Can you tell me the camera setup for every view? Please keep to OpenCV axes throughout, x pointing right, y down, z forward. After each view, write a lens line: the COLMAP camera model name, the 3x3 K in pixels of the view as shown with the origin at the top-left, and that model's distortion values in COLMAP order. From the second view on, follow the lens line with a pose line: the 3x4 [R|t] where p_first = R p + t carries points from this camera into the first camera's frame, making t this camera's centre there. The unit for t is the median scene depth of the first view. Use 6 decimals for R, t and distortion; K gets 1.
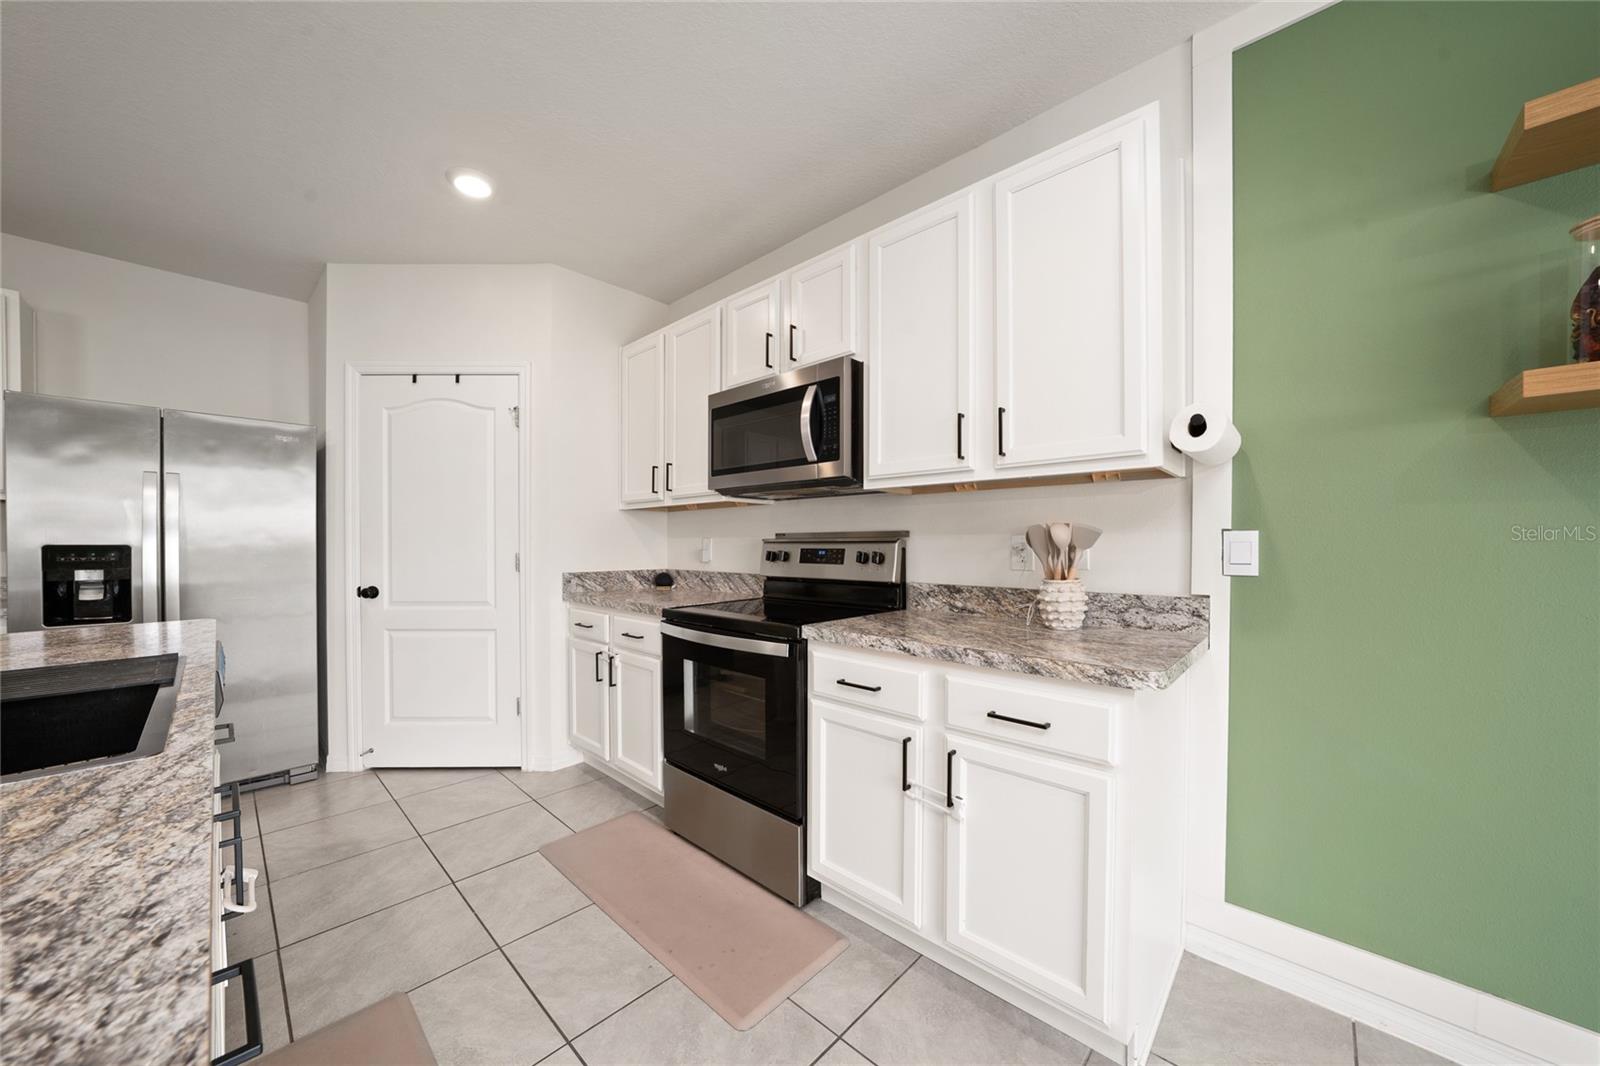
lens RADIAL K [[553.4, 0, 814.5], [0, 553.4, 544.9], [0, 0, 1]] dist [-0.013890, 0.001060]
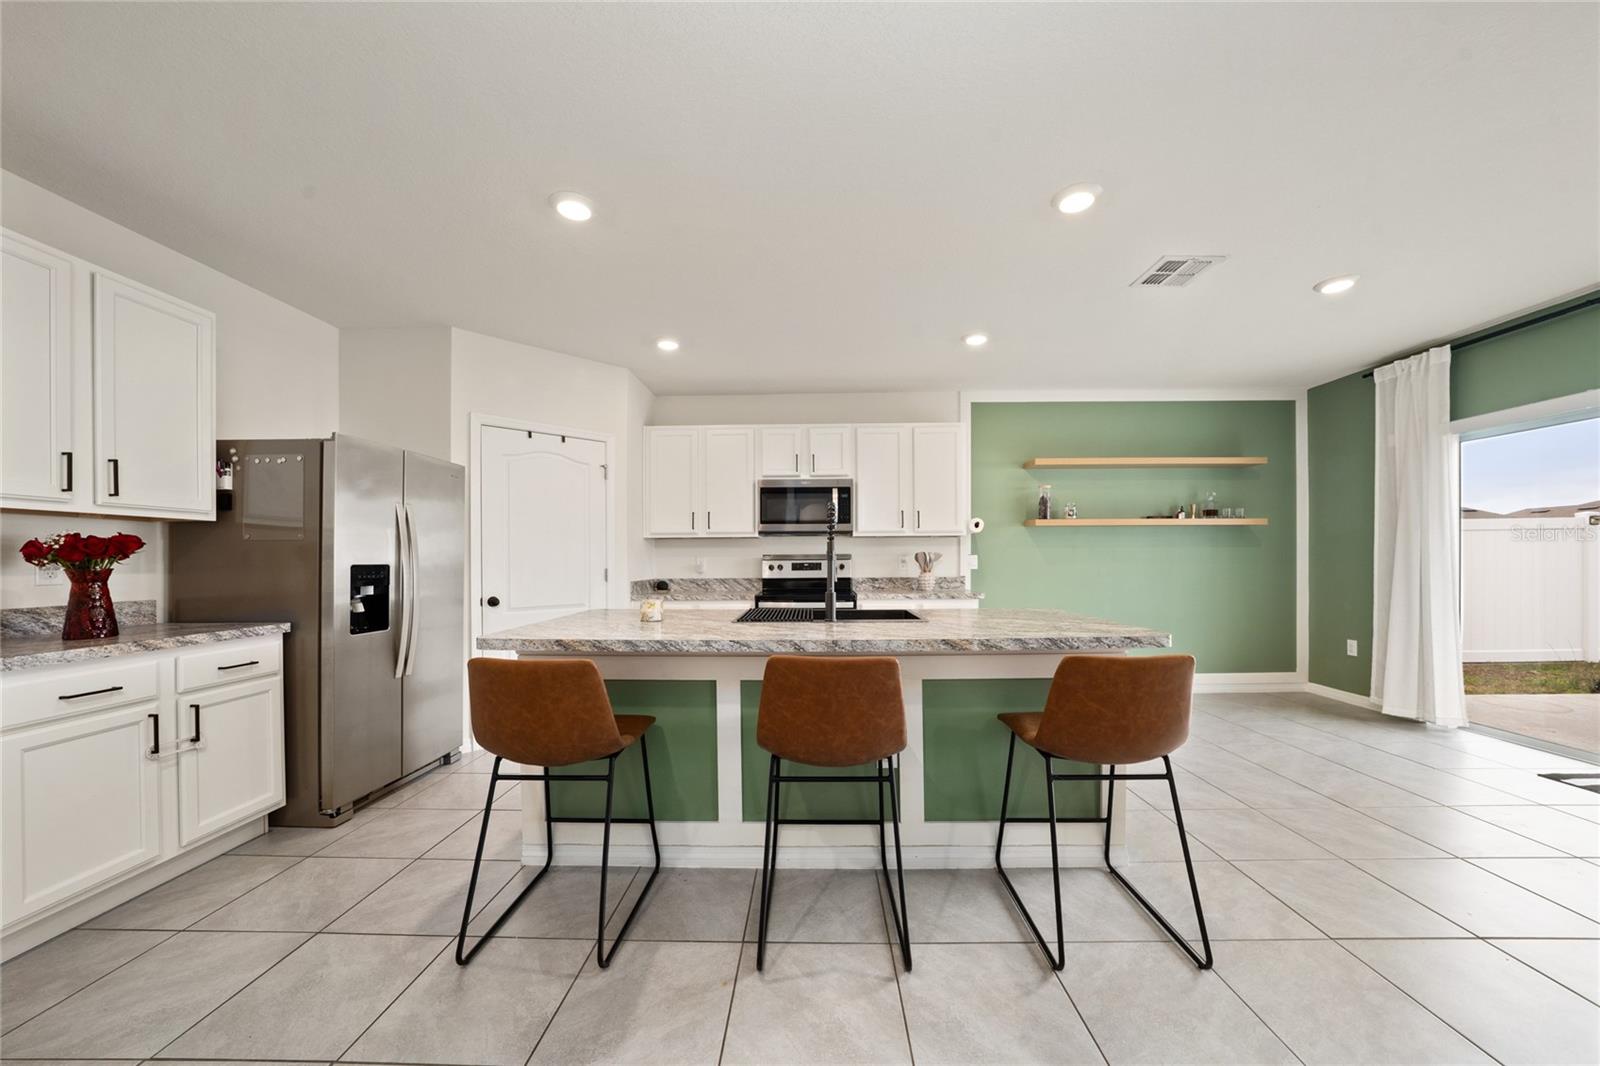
lens RADIAL K [[560.7, 0, 807.9], [0, 560.7, 564.6], [0, 0, 1]] dist [-0.015667, 0.000620]
pose [[0.748439, -0.010063, 0.663128, -1.908355], [0.007100, 0.999949, 0.007161, -0.001443], [-0.663166, -0.000651, 0.748472, -0.725674]]
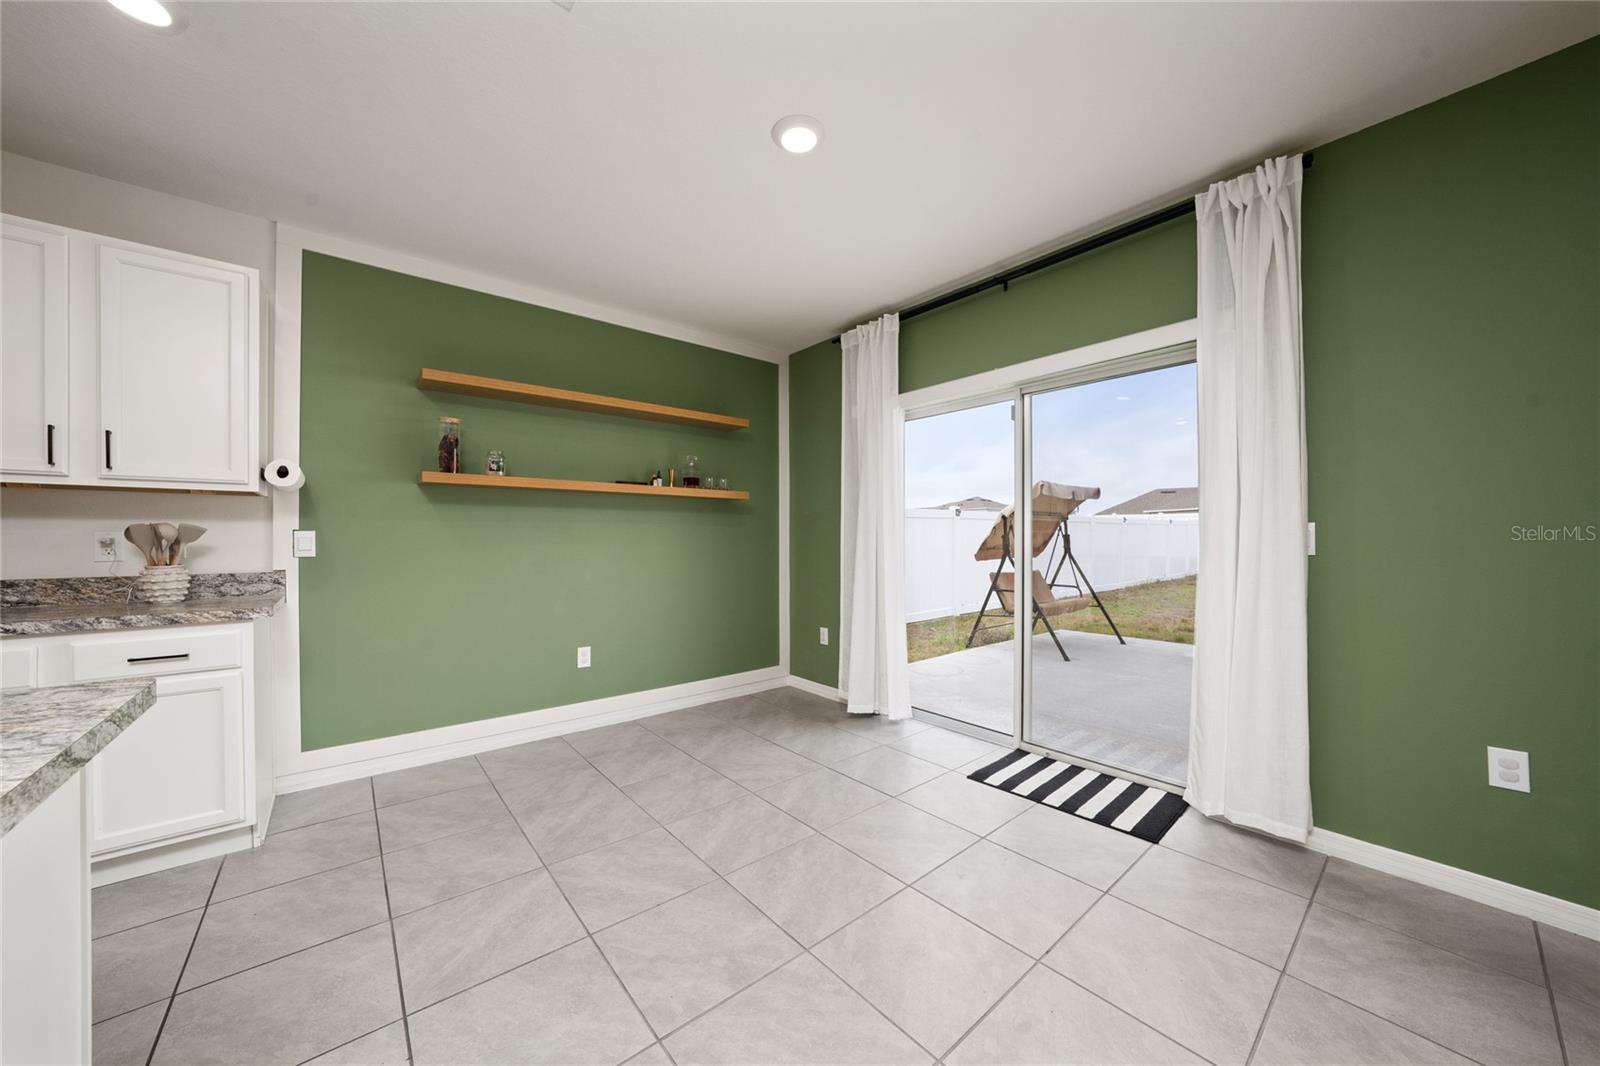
lens RADIAL K [[553.4, 0, 793.8], [0, 553.4, 540.1], [0, 0, 1]] dist [-0.013890, 0.001060]
pose [[0.140084, -0.003661, 0.990133, -0.640830], [0.002009, 0.999992, 0.003413, -0.000294], [-0.990138, 0.001511, 0.140090, -0.685763]]
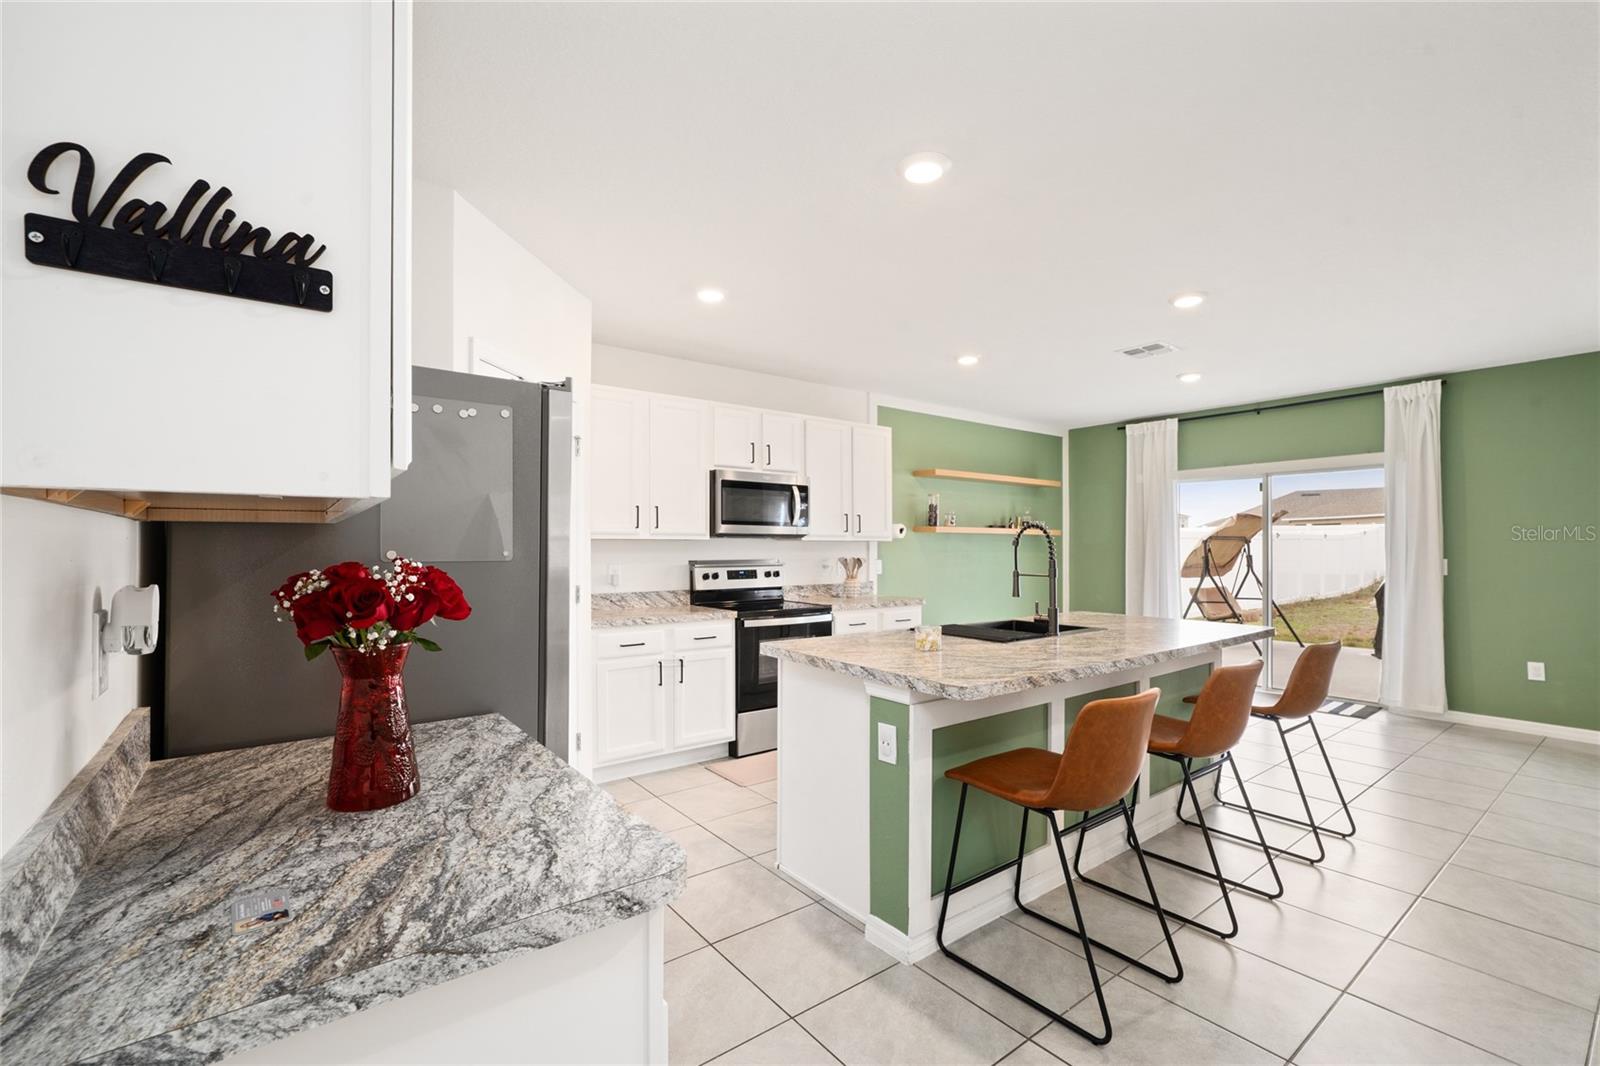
lens RADIAL K [[684.6, 0, 794.0], [0, 684.6, 547.5], [0, 0, 1]] dist [-0.001921, -0.000113]
pose [[0.184670, 0.002028, 0.982798, -2.881234], [0.001099, 0.999997, -0.002270, -0.081778], [-0.982800, 0.001499, 0.184667, 0.684213]]
